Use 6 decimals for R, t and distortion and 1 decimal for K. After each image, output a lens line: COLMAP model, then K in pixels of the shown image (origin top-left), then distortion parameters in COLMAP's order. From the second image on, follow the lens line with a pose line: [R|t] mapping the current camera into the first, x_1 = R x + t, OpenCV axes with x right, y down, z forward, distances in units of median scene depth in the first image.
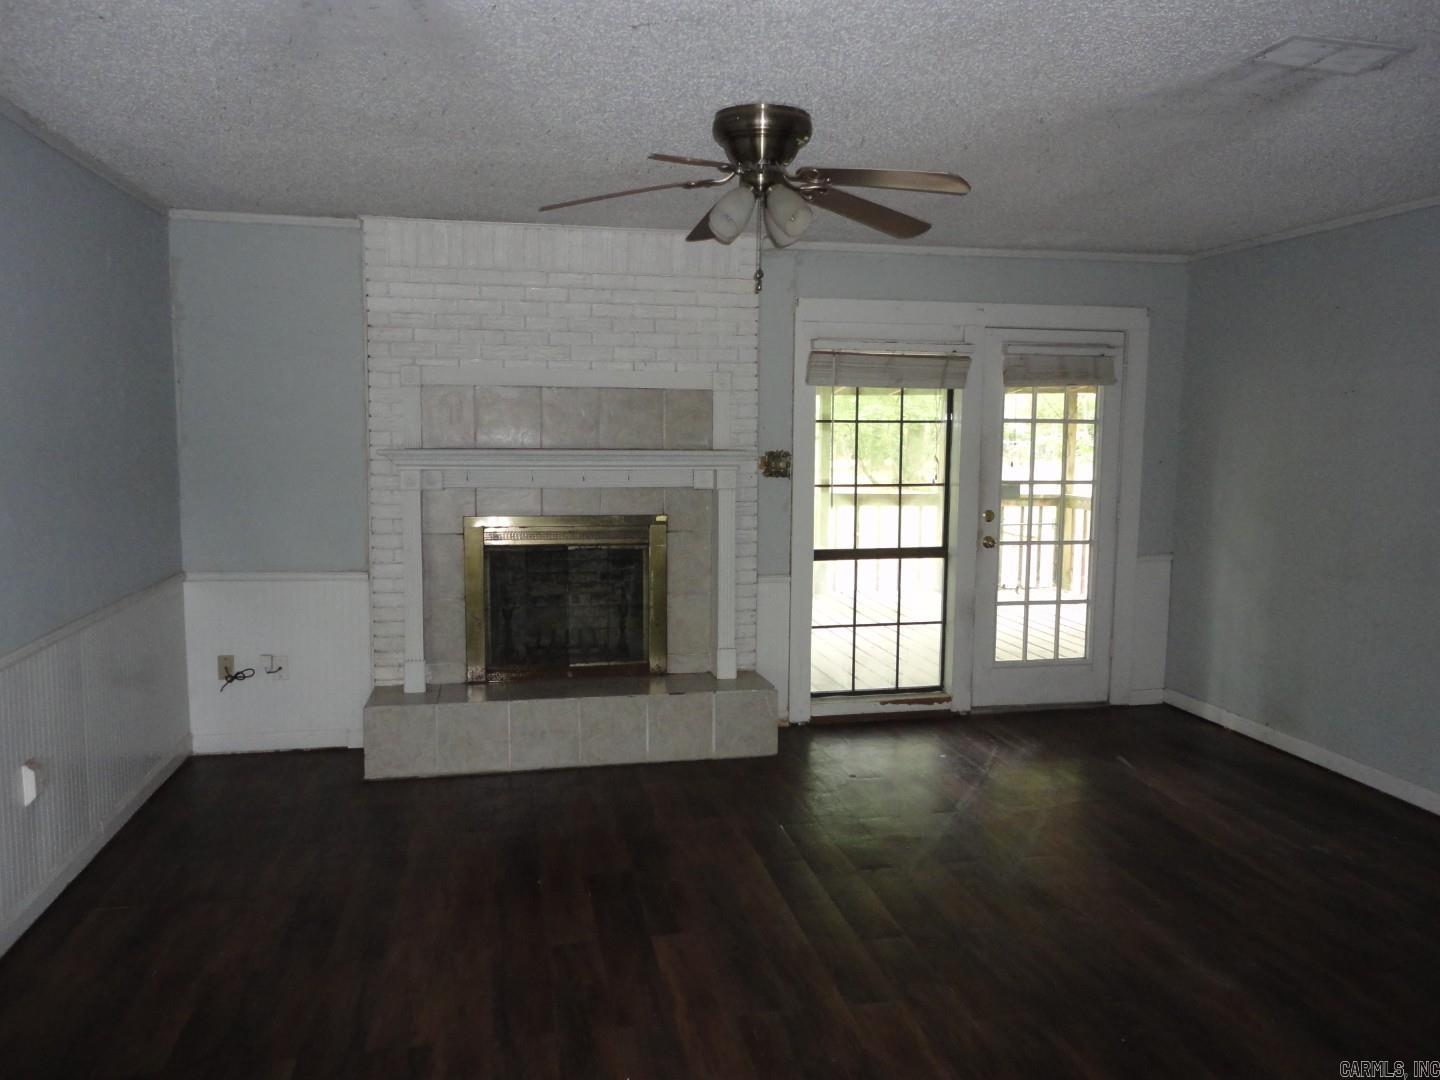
lens RADIAL K [[1054.5, 0, 718.7], [0, 1054.5, 545.6], [0, 0, 1]] dist [0.013158, -0.000359]
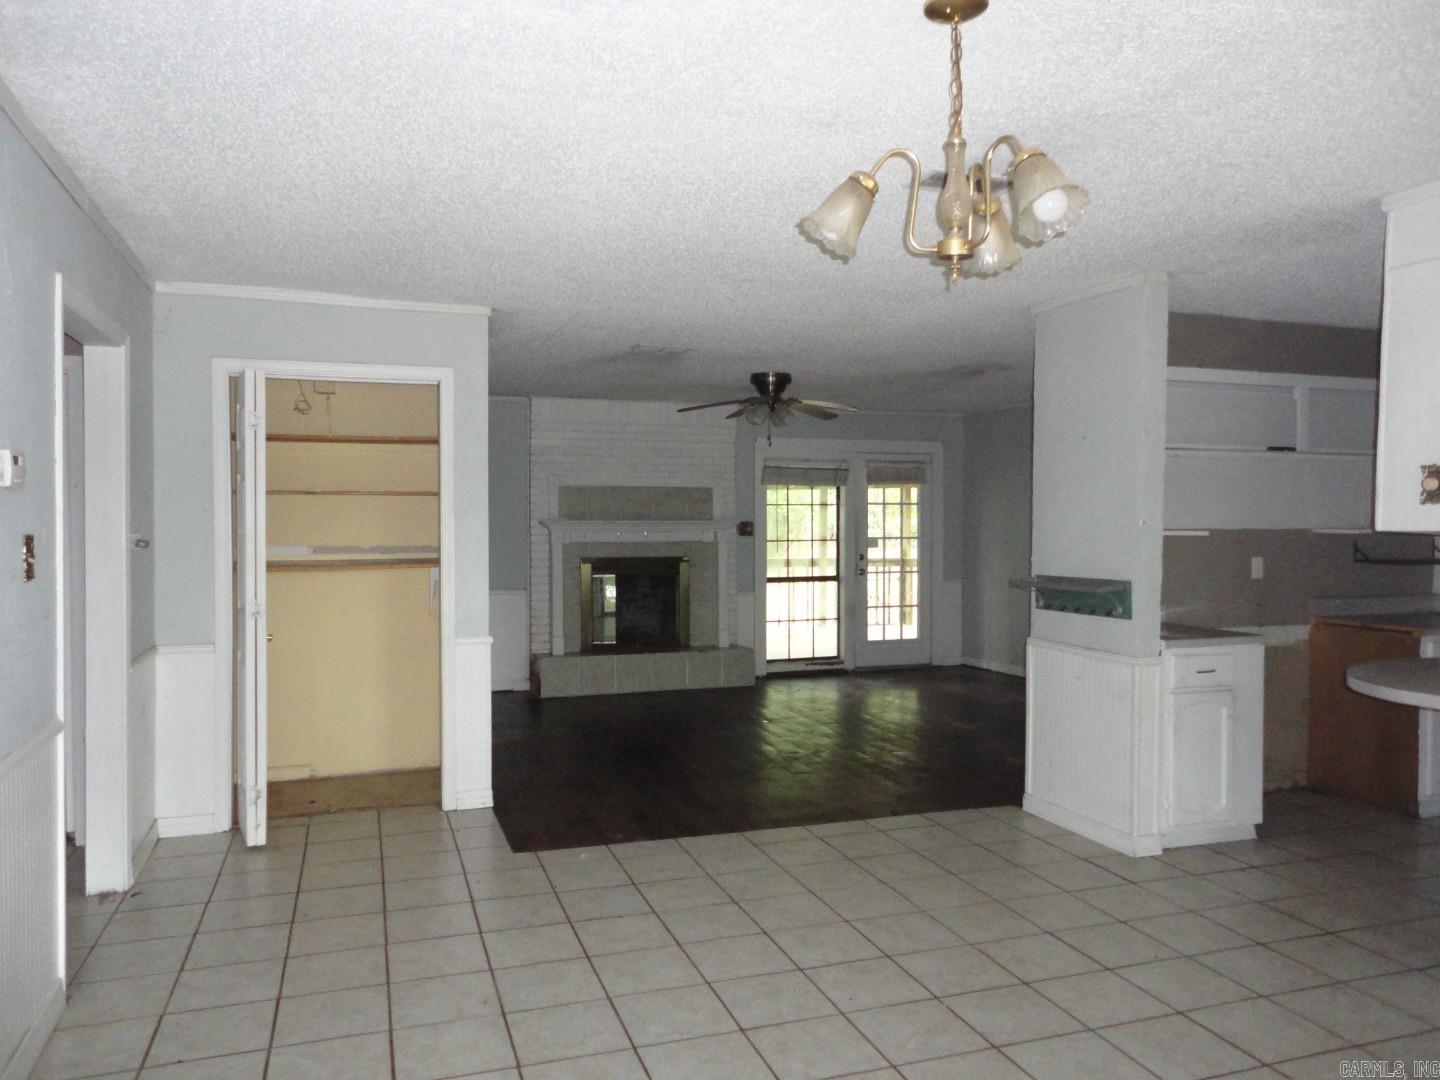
lens RADIAL K [[1054.5, 0, 718.7], [0, 1054.5, 545.6], [0, 0, 1]] dist [0.013158, -0.000359]
pose [[0.990365, -0.013151, 0.137856, -0.233598], [0.024990, 0.996109, -0.084507, 0.099943], [-0.136208, 0.087138, 0.986841, -0.743290]]
